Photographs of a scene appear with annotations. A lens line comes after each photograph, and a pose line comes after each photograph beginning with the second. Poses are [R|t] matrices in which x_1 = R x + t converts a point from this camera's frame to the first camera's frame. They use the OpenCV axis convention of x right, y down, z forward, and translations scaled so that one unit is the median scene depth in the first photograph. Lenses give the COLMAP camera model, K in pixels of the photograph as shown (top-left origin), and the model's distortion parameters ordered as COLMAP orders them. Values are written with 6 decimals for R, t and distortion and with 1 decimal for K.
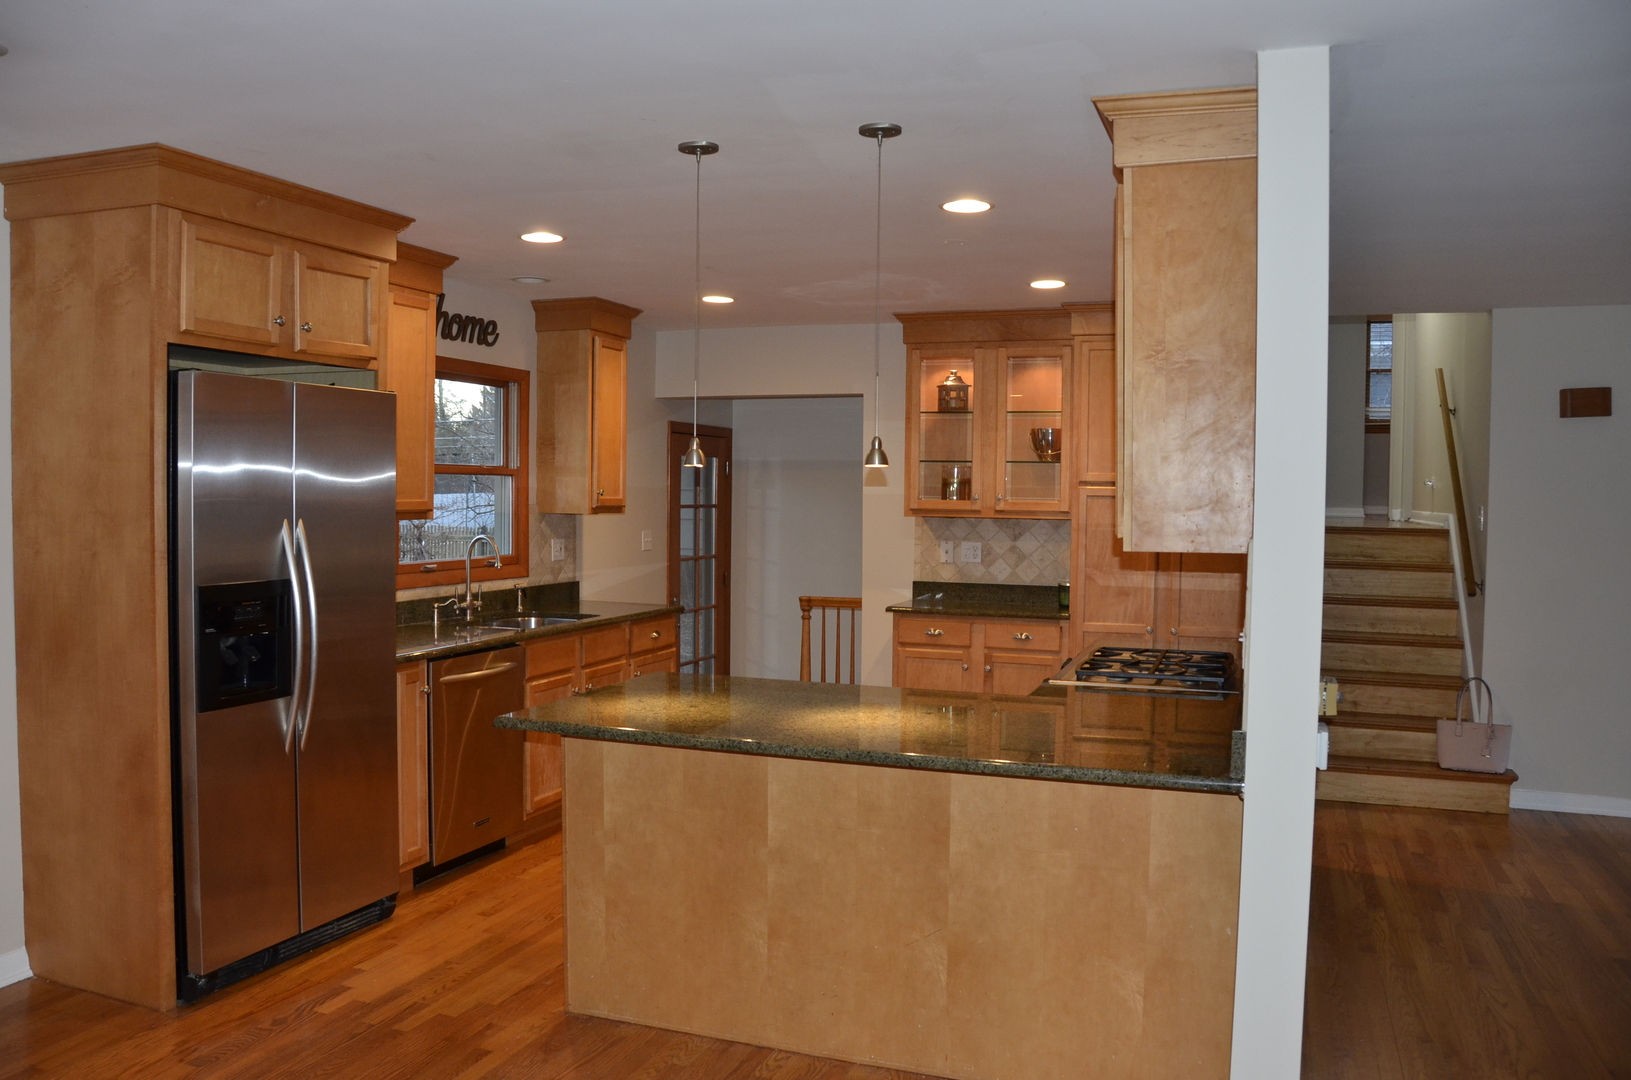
lens RADIAL K [[1268.8, 0, 802.3], [0, 1268.8, 550.3], [0, 0, 1]] dist [-0.168220, 0.127818]
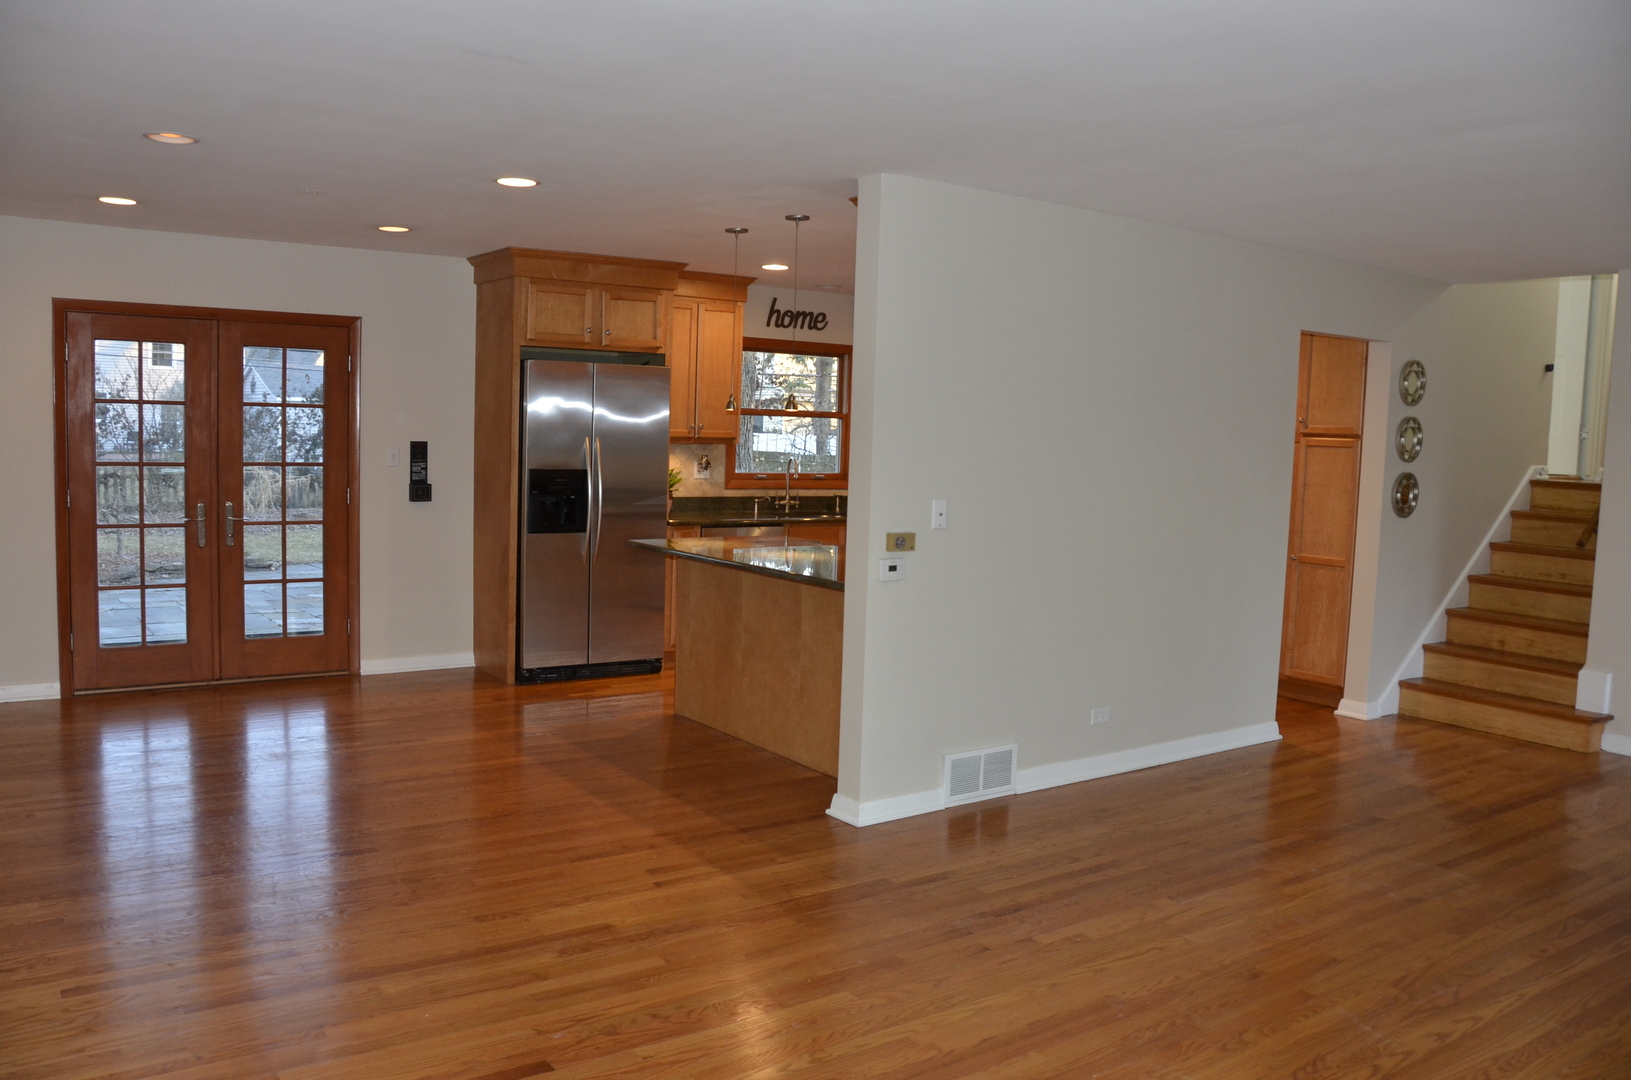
lens RADIAL K [[1268.8, 0, 802.3], [0, 1268.8, 550.3], [0, 0, 1]] dist [-0.168220, 0.127818]
pose [[0.824024, 0.067917, -0.562469, 0.617261], [-0.047372, 0.997572, 0.051055, 0.021579], [0.564571, -0.015425, 0.825240, -0.255853]]
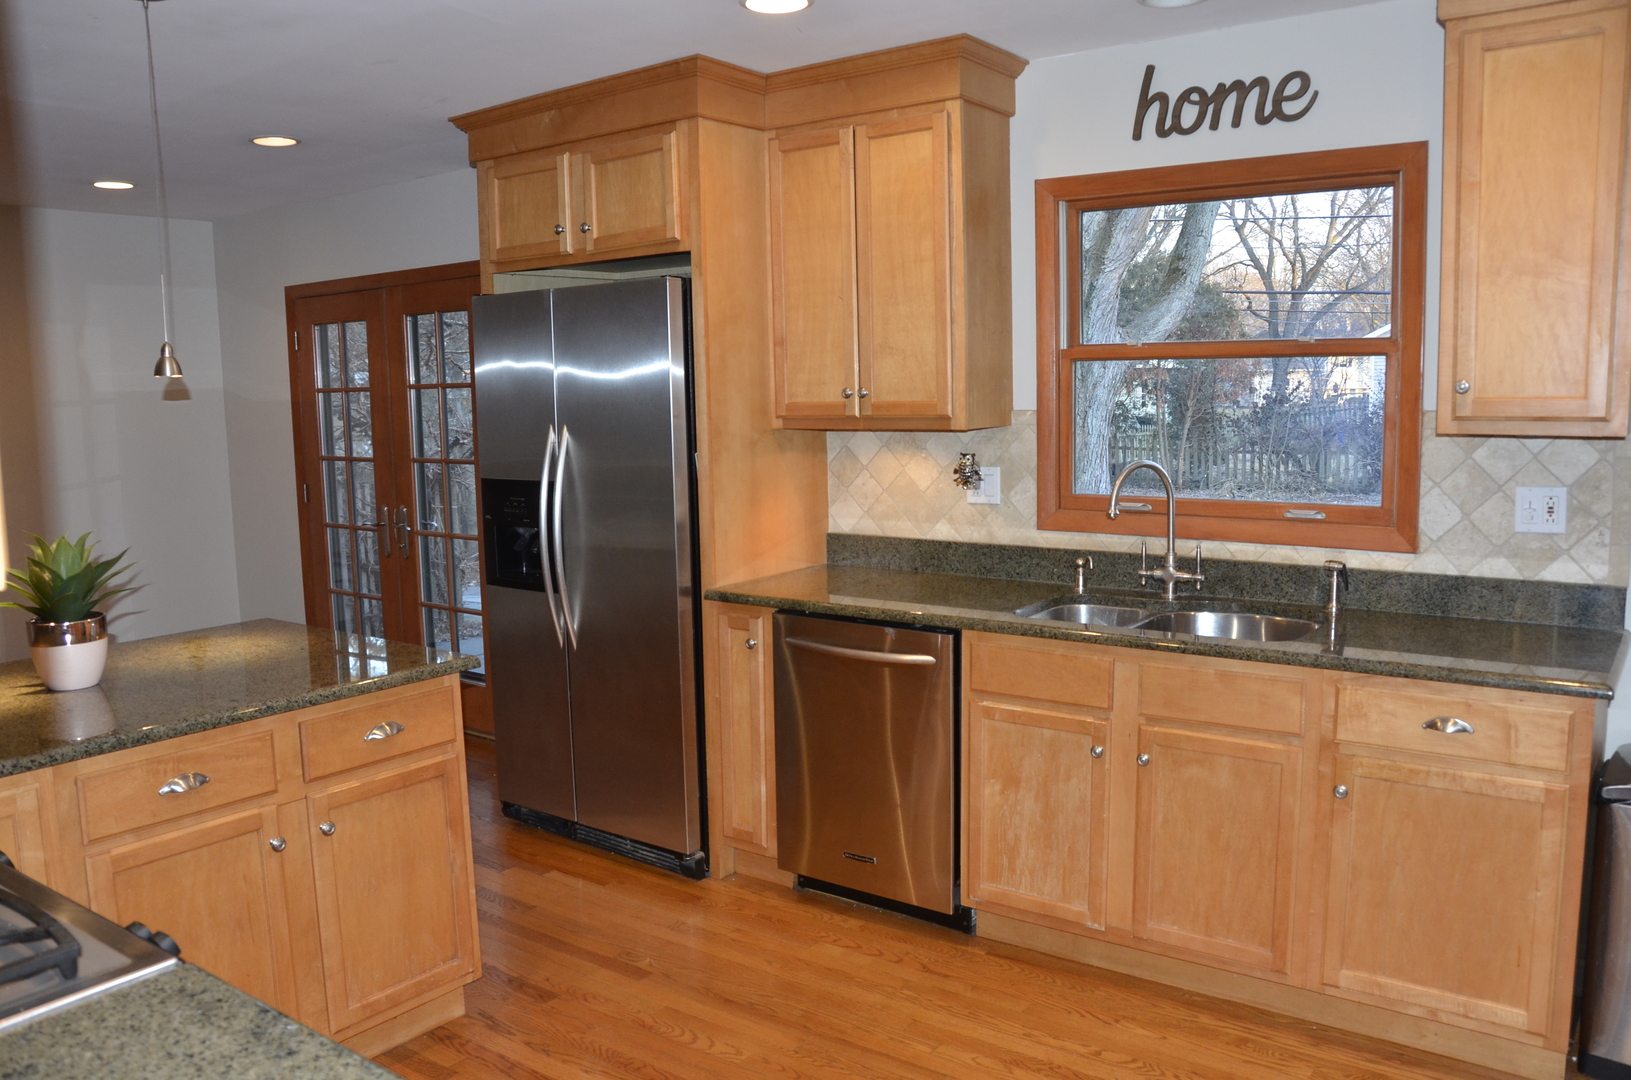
lens RADIAL K [[1268.8, 0, 802.3], [0, 1268.8, 550.3], [0, 0, 1]] dist [-0.168220, 0.127818]
pose [[-0.281011, 0.117278, -0.952512, 0.359933], [-0.027950, 0.991084, 0.130273, -0.041985], [0.959297, 0.063231, -0.275228, 1.000151]]
